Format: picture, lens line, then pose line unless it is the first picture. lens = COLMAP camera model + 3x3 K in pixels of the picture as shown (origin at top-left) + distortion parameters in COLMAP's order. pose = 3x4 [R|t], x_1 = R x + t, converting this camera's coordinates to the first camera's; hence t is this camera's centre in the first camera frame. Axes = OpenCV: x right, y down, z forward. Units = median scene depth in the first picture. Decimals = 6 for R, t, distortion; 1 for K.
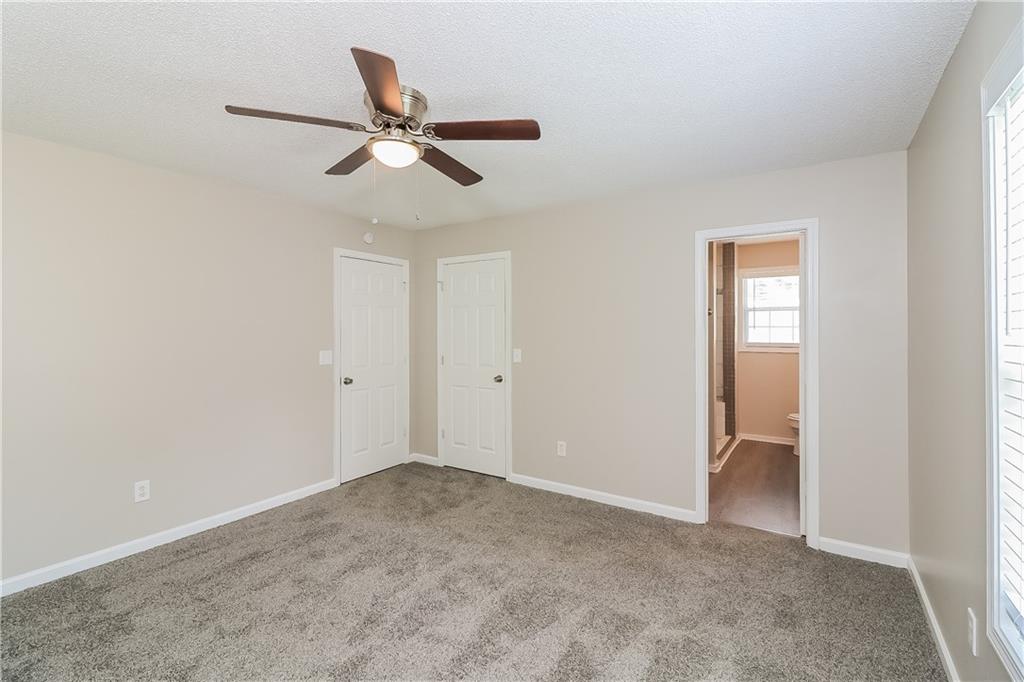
lens RADIAL K [[475.3, 0, 514.6], [0, 475.3, 331.8], [0, 0, 1]] dist [0.001267, -0.002466]
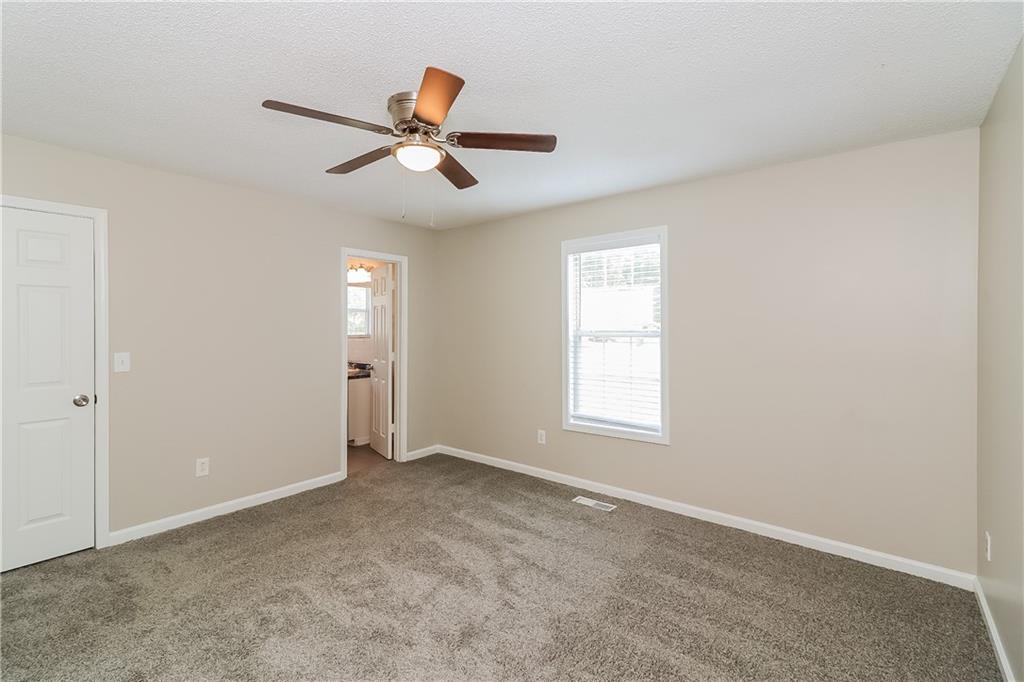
lens RADIAL K [[475.3, 0, 507.1], [0, 475.3, 321.8], [0, 0, 1]] dist [0.001267, -0.002466]
pose [[0.071682, 0.008229, 0.997394, -0.779835], [0.009468, 0.999915, -0.008930, 0.002053], [-0.997383, 0.010083, 0.071598, 0.439044]]
